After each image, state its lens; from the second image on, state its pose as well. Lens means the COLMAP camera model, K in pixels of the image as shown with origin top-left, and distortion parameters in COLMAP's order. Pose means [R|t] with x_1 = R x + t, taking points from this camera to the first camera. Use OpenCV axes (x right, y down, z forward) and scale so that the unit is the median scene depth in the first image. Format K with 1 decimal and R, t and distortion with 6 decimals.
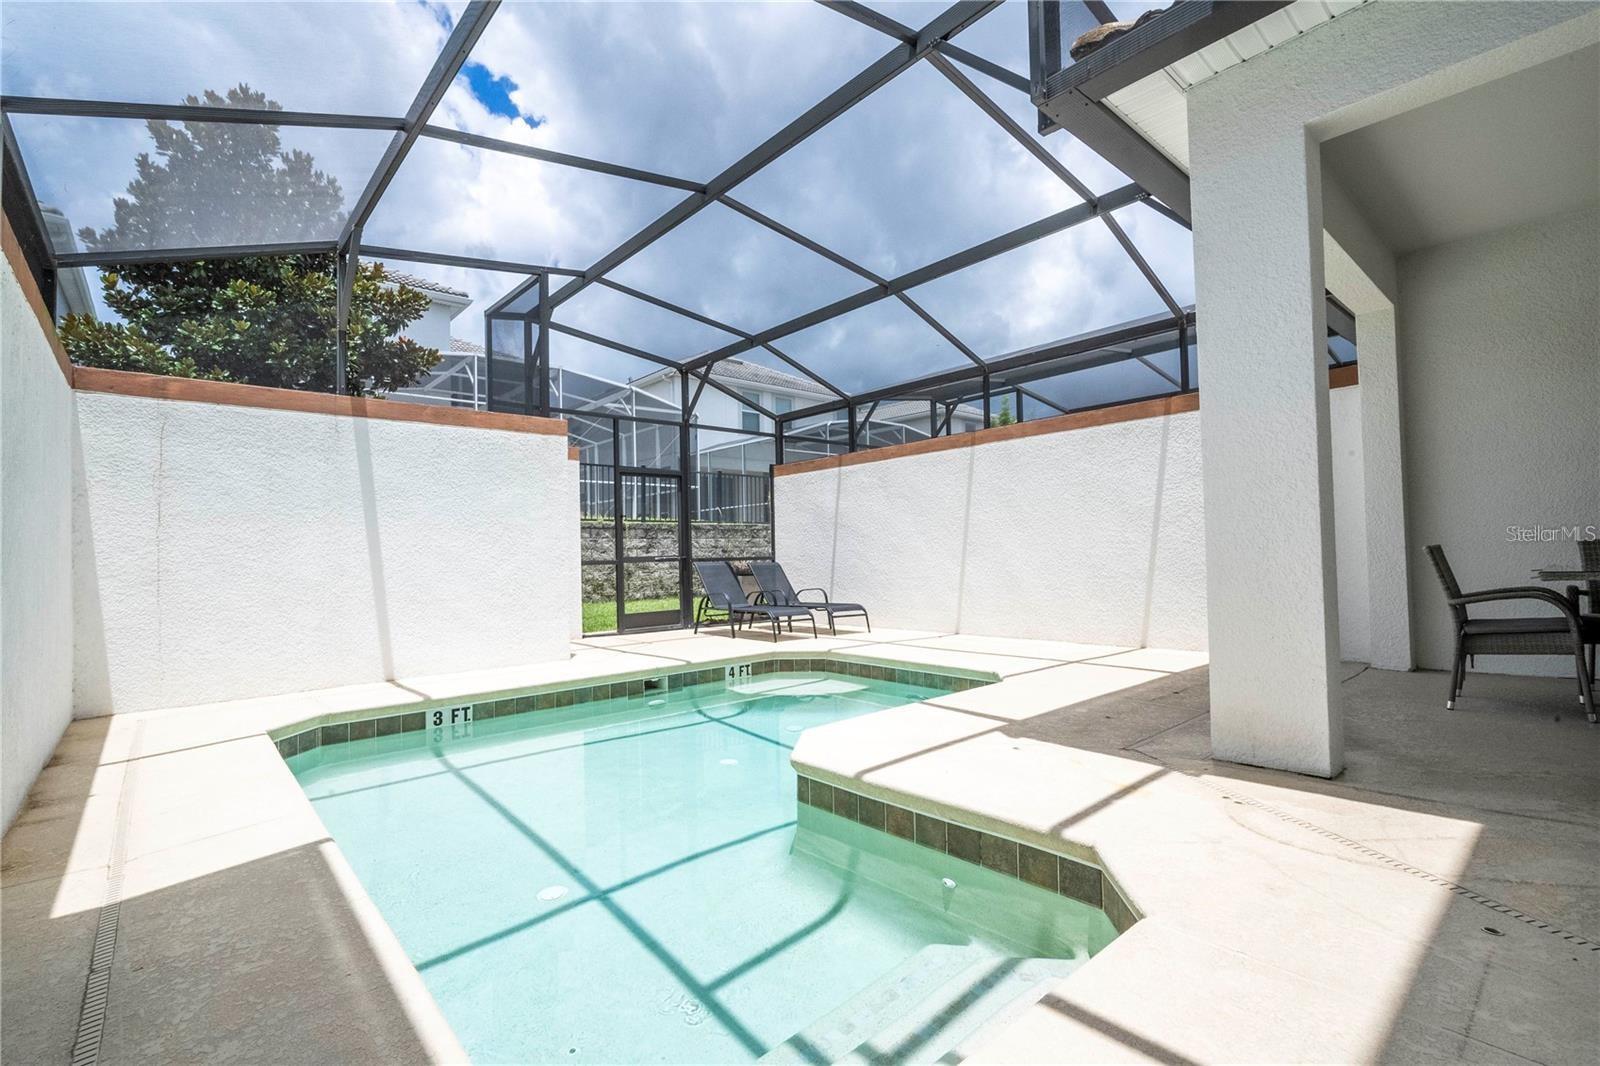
lens RADIAL K [[729.7, 0, 812.0], [0, 729.7, 535.4], [0, 0, 1]] dist [-0.000960, -0.000088]
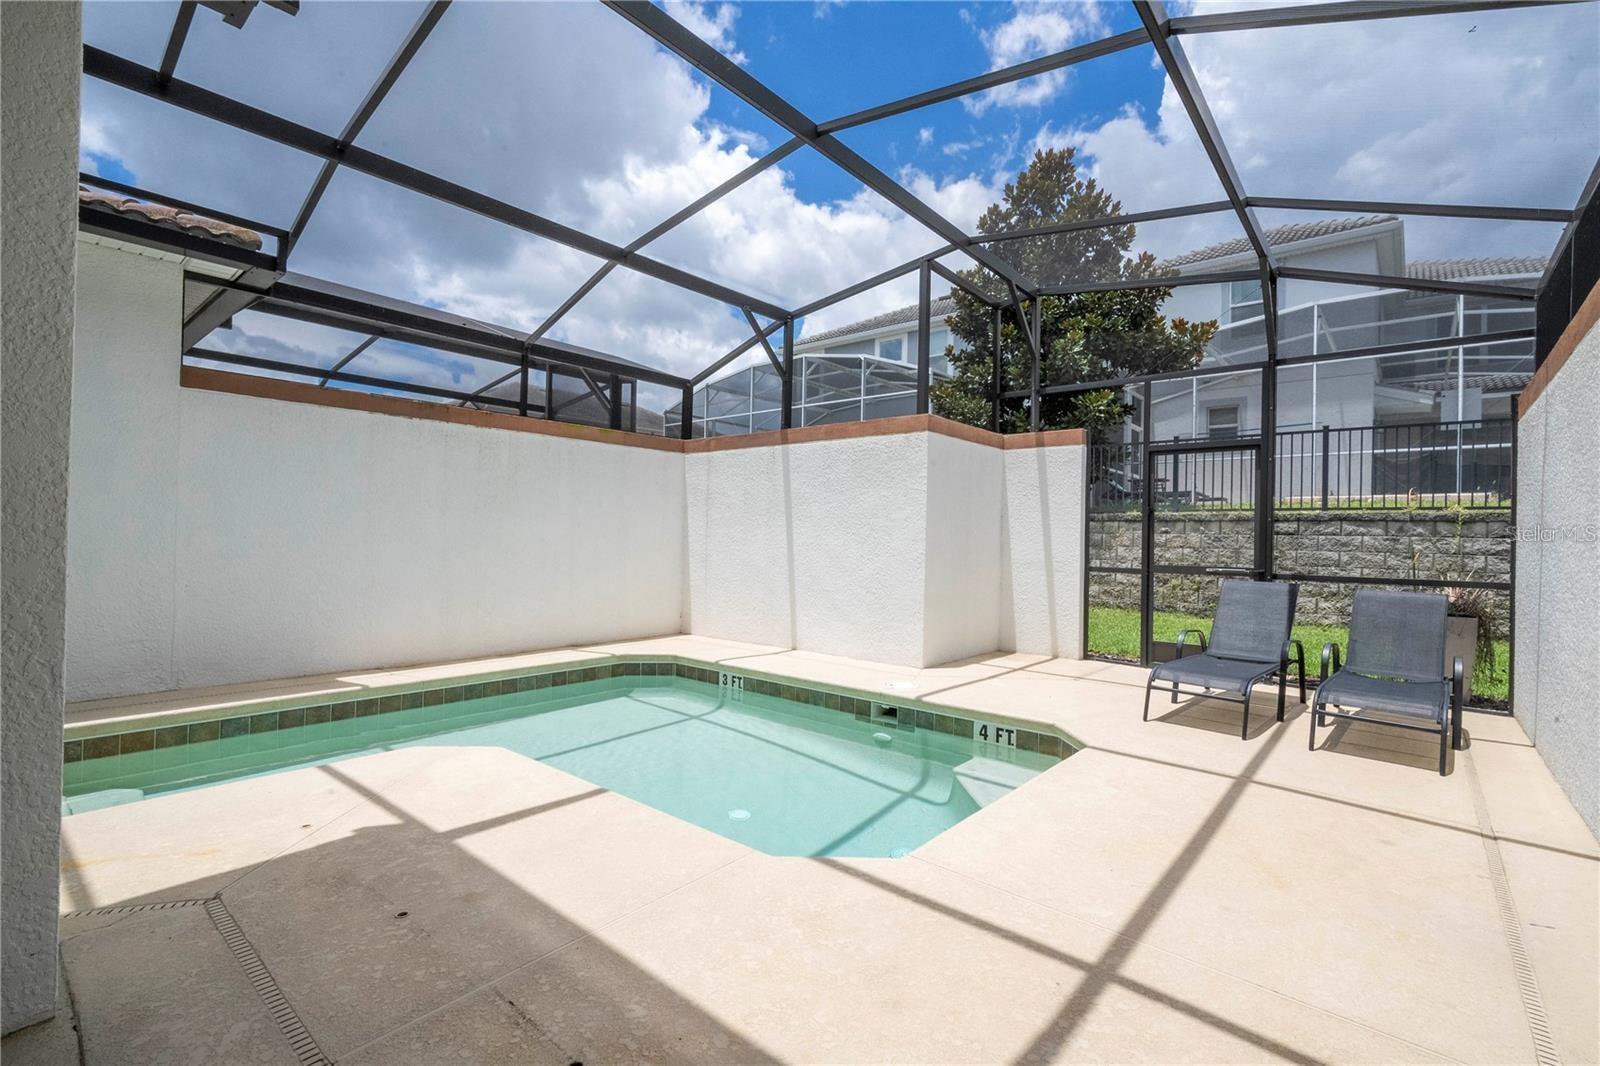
lens RADIAL K [[729.7, 0, 812.0], [0, 729.7, 535.4], [0, 0, 1]] dist [-0.000960, -0.000088]
pose [[0.132674, 0.022272, -0.990909, 0.608252], [0.000831, 0.999745, 0.022582, -0.024853], [0.991159, -0.003819, 0.132622, 0.771817]]
